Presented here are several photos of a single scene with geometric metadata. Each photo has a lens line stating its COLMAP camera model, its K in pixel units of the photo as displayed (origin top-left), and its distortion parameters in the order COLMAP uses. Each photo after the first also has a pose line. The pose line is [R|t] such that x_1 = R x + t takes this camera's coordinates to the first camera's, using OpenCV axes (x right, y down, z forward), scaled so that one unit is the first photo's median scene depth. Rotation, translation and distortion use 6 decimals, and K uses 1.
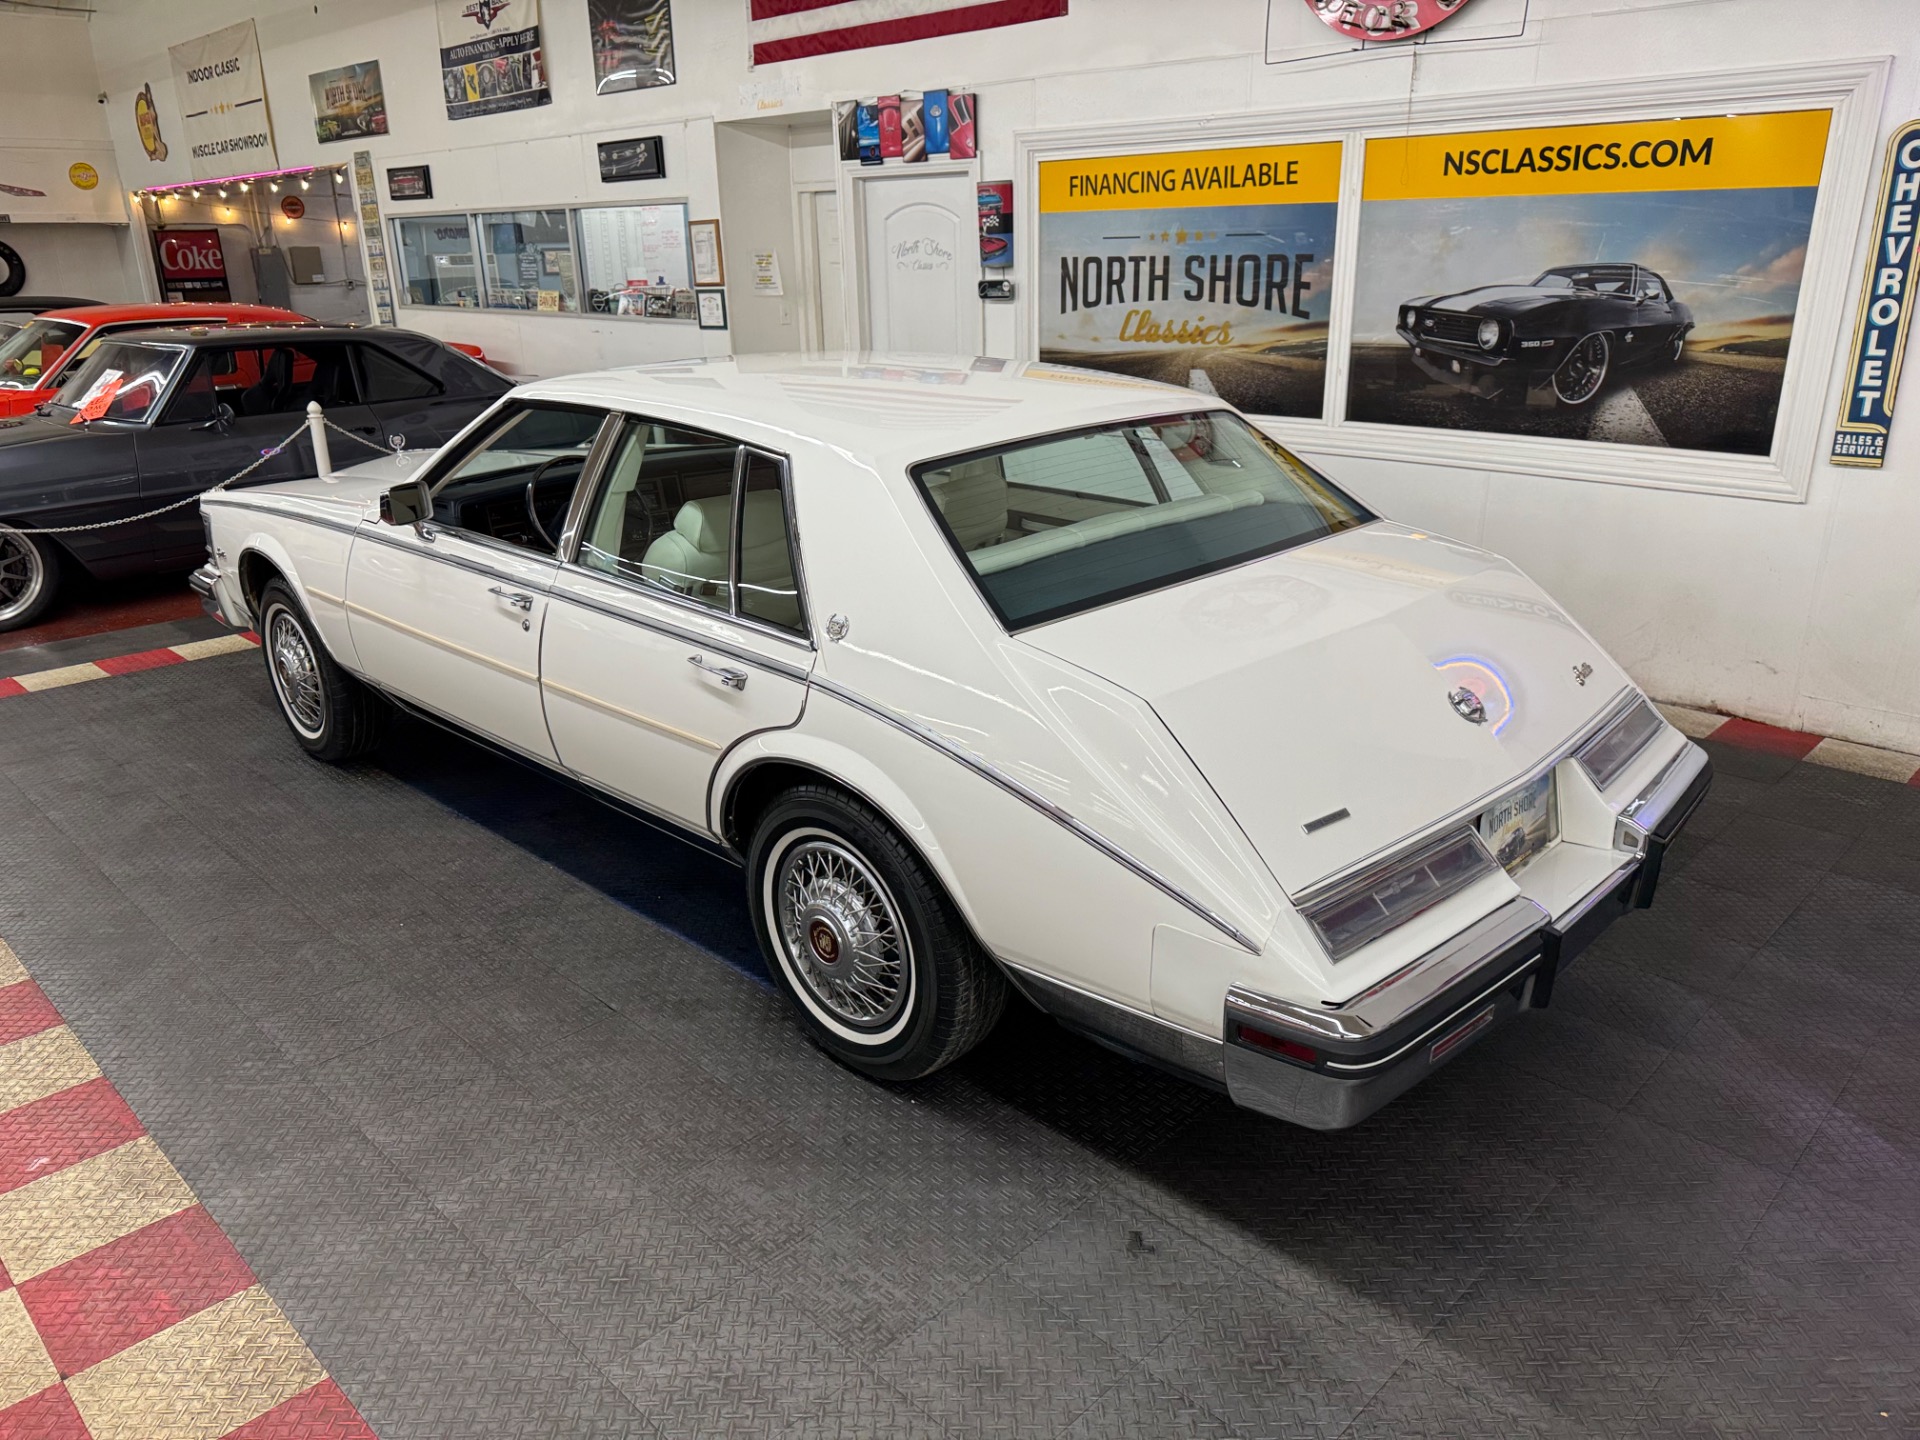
lens RADIAL K [[1361.8, 0, 951.3], [0, 1361.8, 731.9], [0, 0, 1]] dist [0.053295, -0.102205]
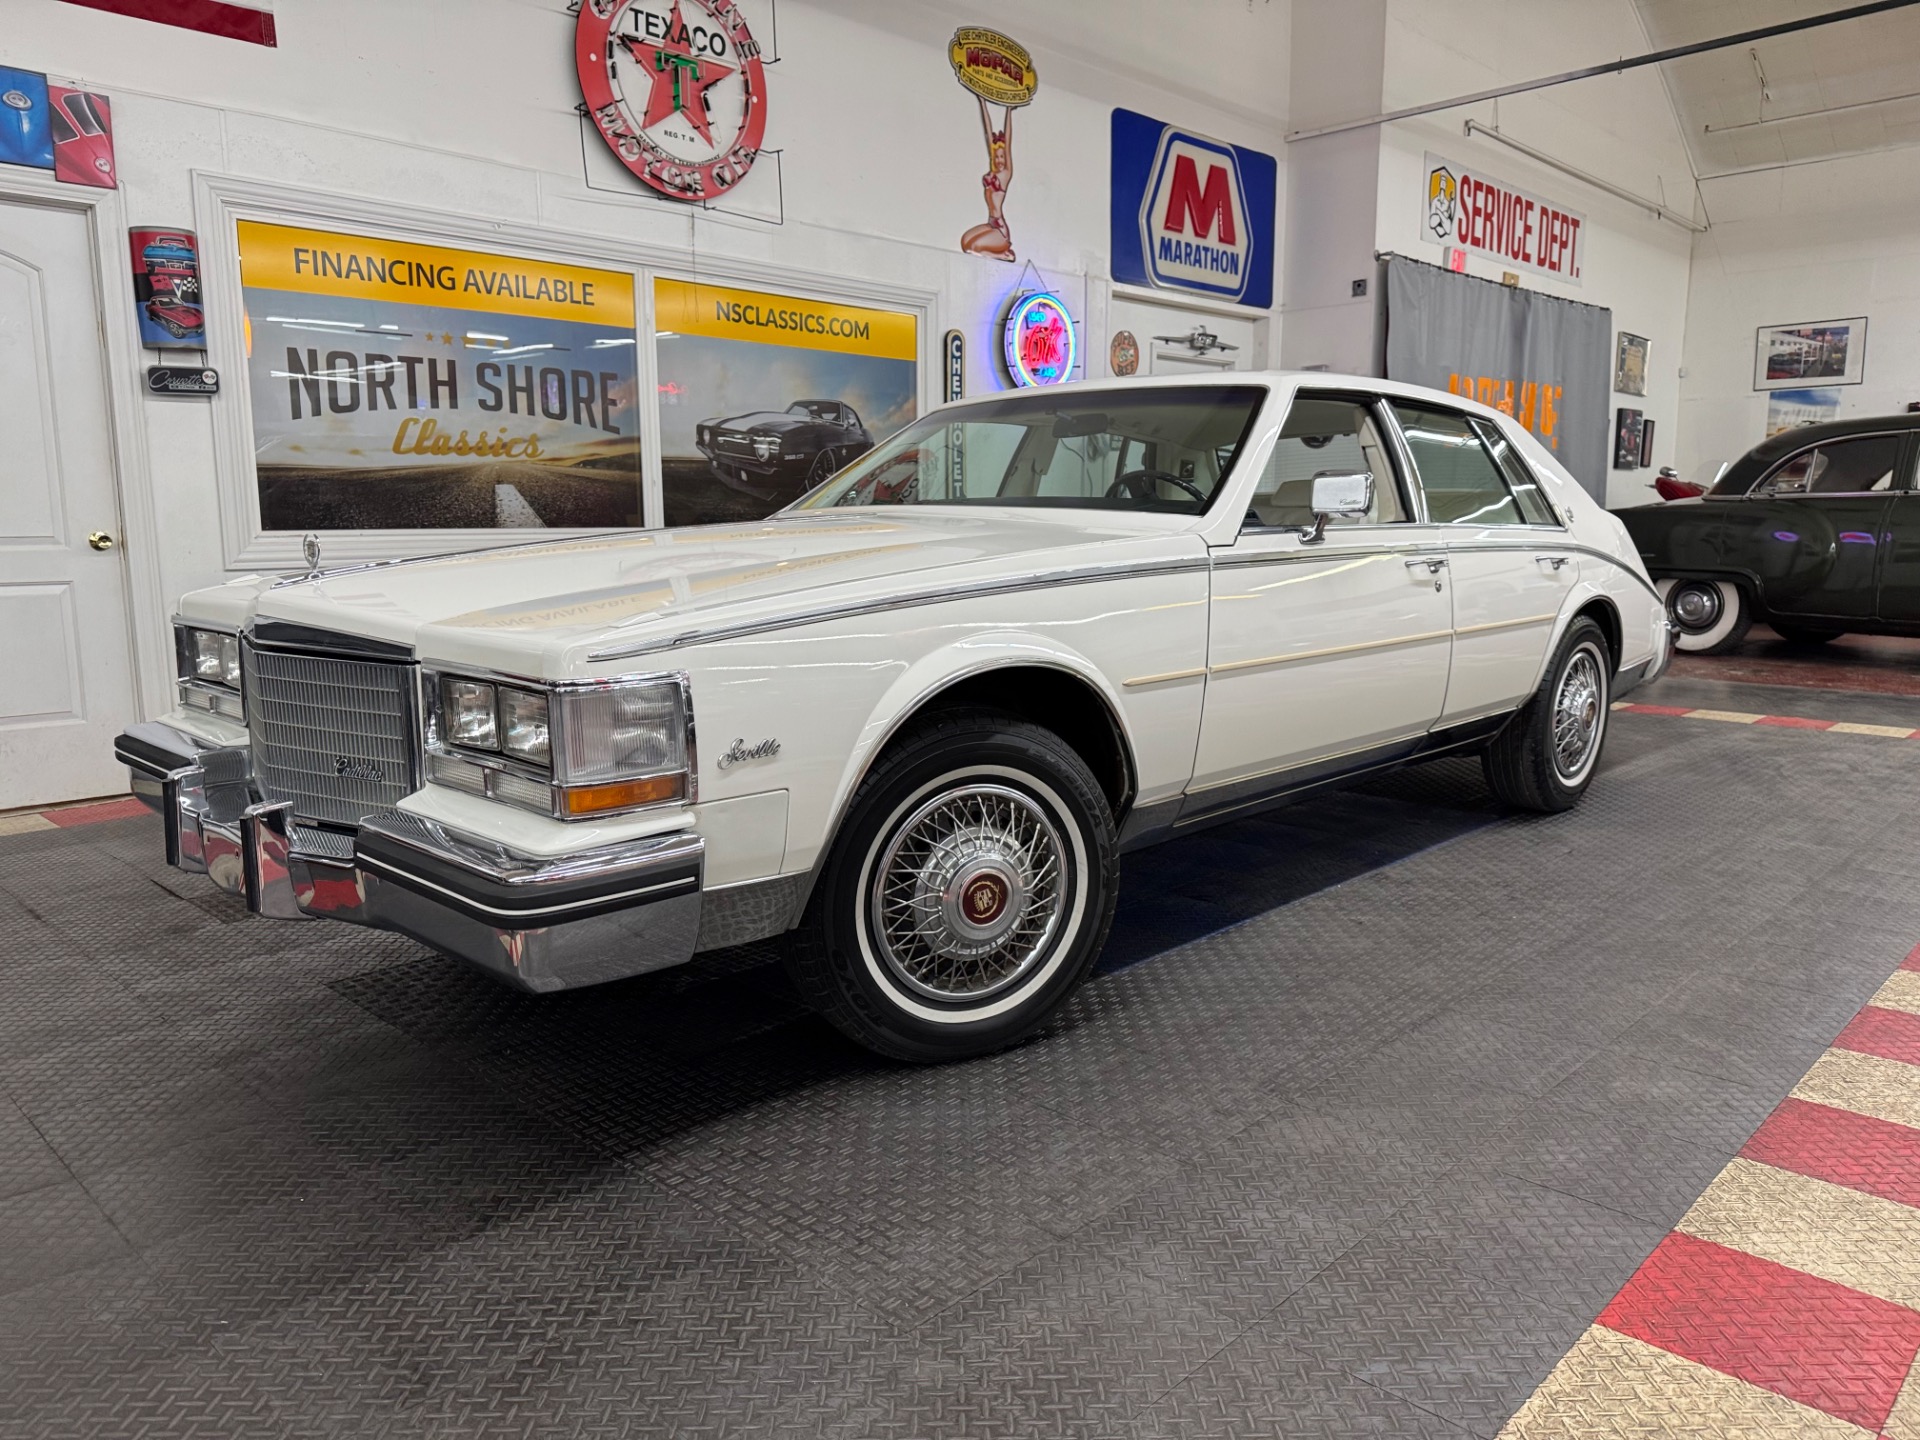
lens RADIAL K [[1360.9, 0, 960.0], [0, 1360.9, 720.0], [0, 0, 1]] dist [0.032449, -0.047707]
pose [[-0.005874, -0.134707, 0.990868, -0.792665], [0.337537, 0.932463, 0.128768, -0.141879], [-0.941294, 0.335211, 0.039991, 0.776698]]
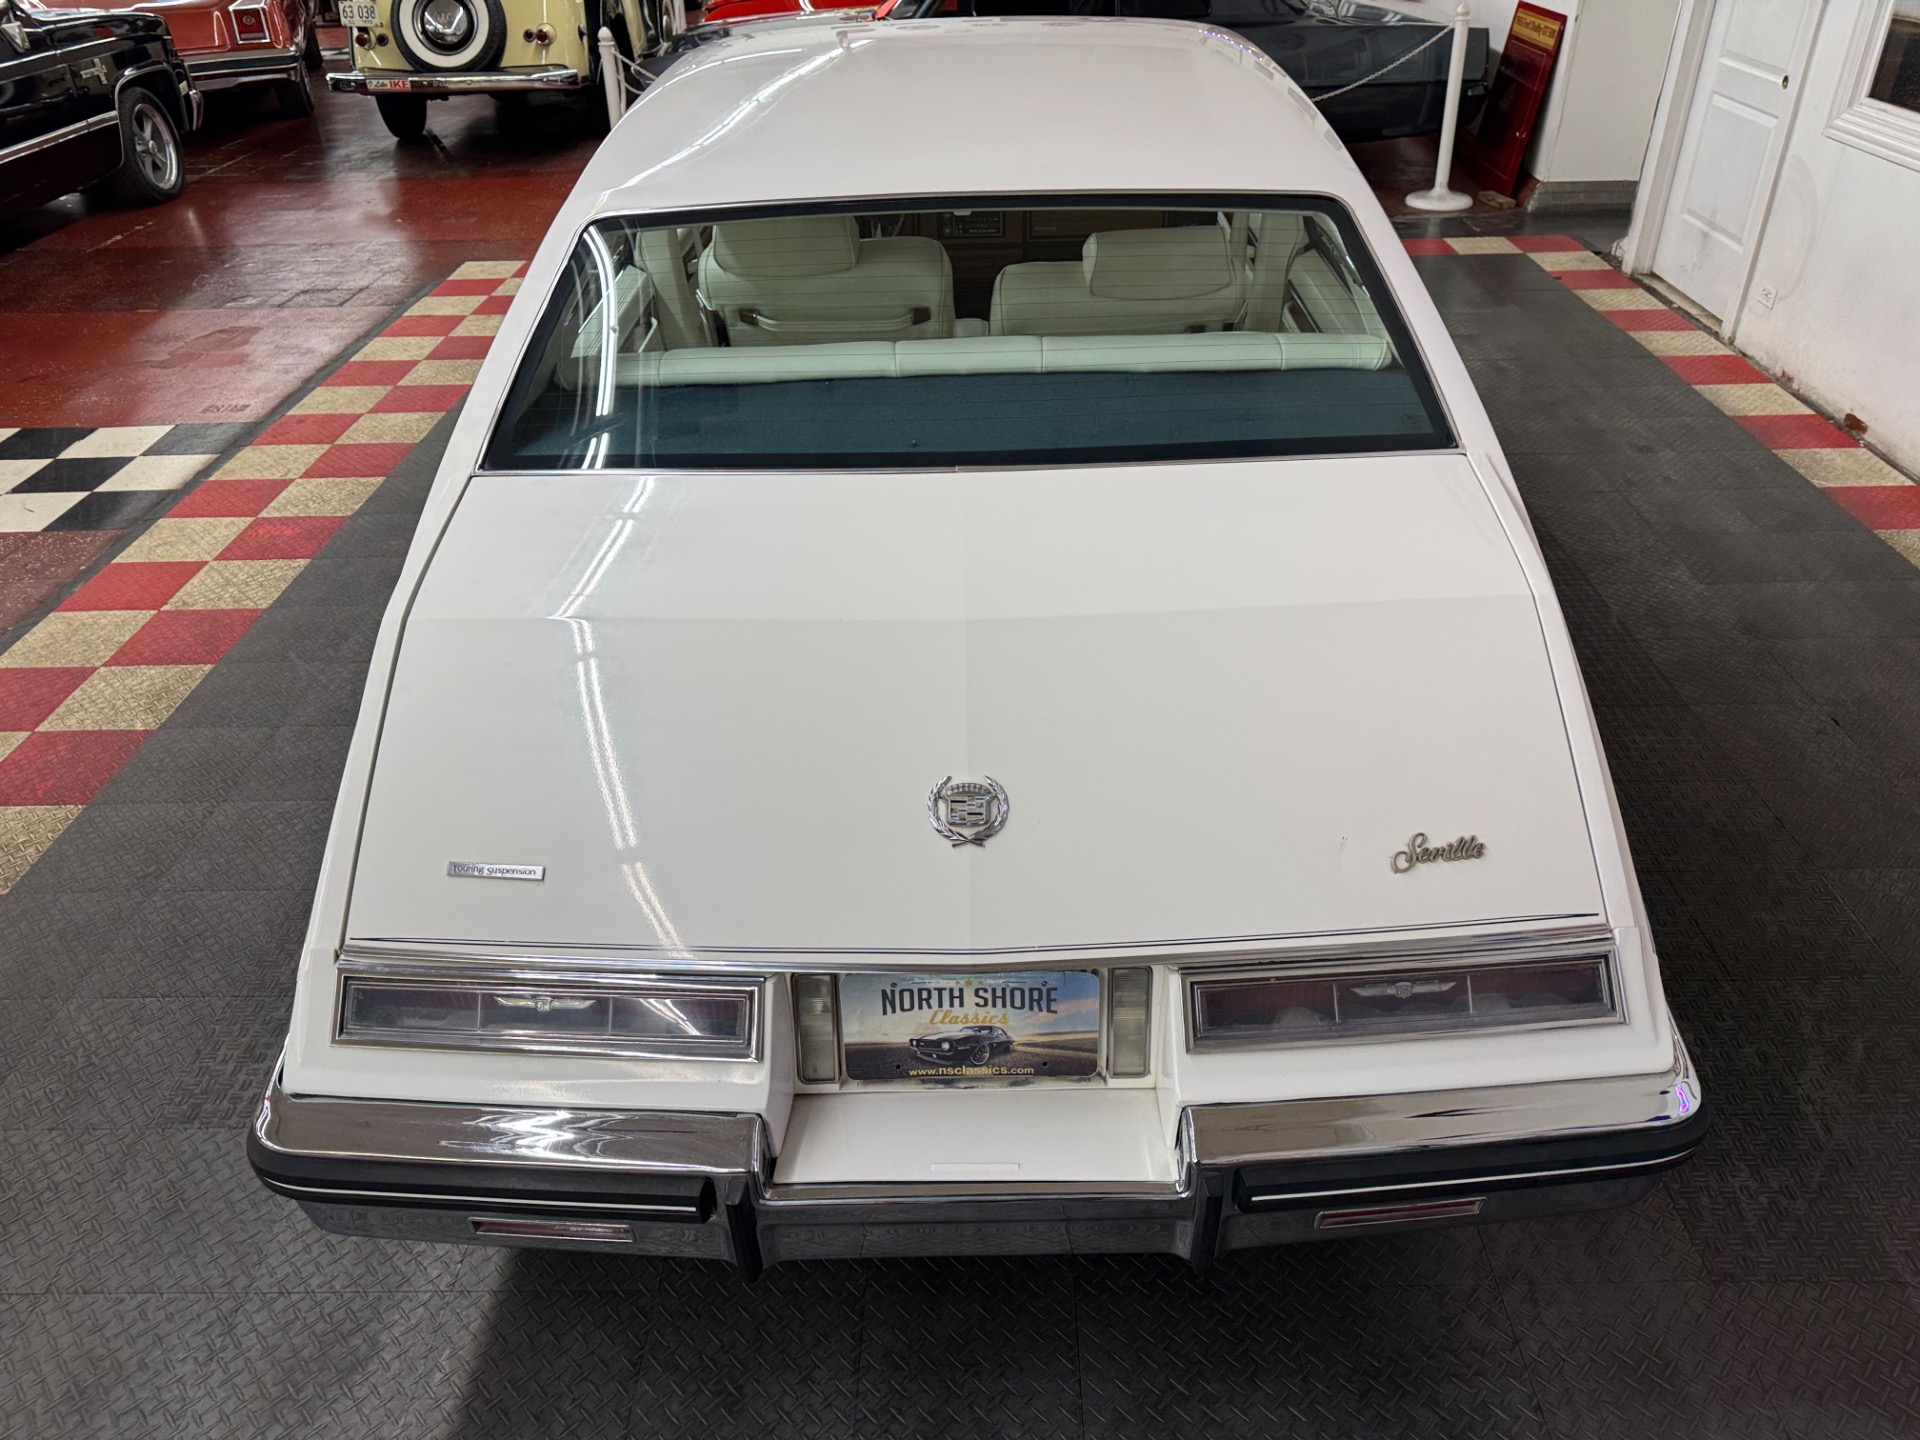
lens RADIAL K [[1374.0, 0, 960.0], [0, 1374.0, 720.0], [0, 0, 1]] dist [-0.003381, -0.002434]
pose [[0.699541, 0.392174, -0.597363, 0.315568], [-0.225828, 0.914433, 0.335877, -0.109401], [0.677970, -0.100059, 0.728247, 0.254166]]
